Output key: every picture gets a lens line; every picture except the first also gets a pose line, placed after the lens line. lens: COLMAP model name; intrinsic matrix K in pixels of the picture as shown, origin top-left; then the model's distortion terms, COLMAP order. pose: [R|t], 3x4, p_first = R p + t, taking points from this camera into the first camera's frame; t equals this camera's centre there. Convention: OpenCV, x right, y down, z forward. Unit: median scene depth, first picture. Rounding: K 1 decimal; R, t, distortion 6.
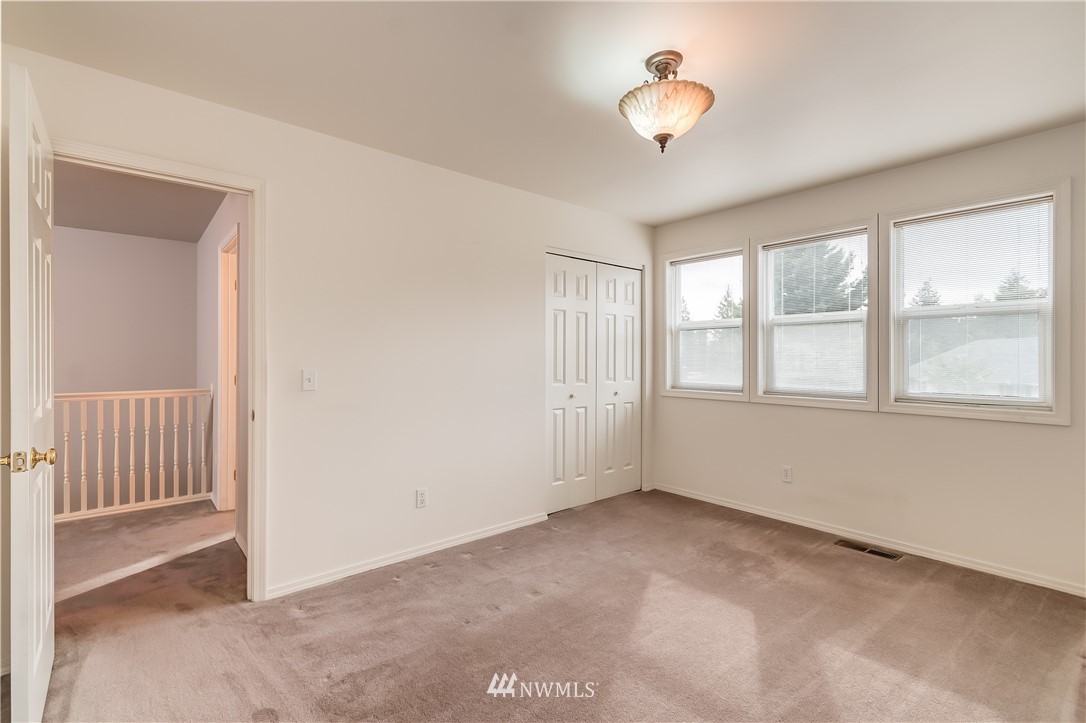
lens RADIAL K [[492.4, 0, 543.0], [0, 492.4, 361.5], [0, 0, 1]] dist [0.002432, 0.000330]
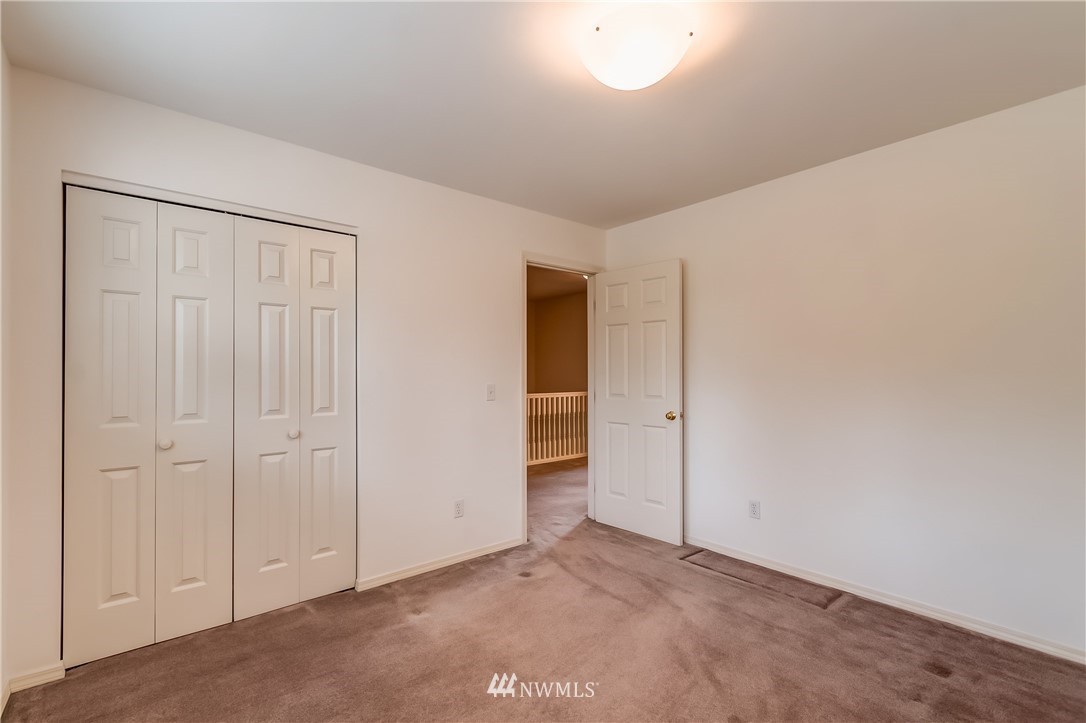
lens RADIAL K [[491.6, 0, 543.8], [0, 491.6, 370.6], [0, 0, 1]] dist [0.000445, -0.000119]
pose [[0.999992, -0.002640, -0.003128, 0.480095], [0.002596, 0.999902, -0.013757, -0.005207], [0.003164, 0.013748, 0.999900, 0.413733]]
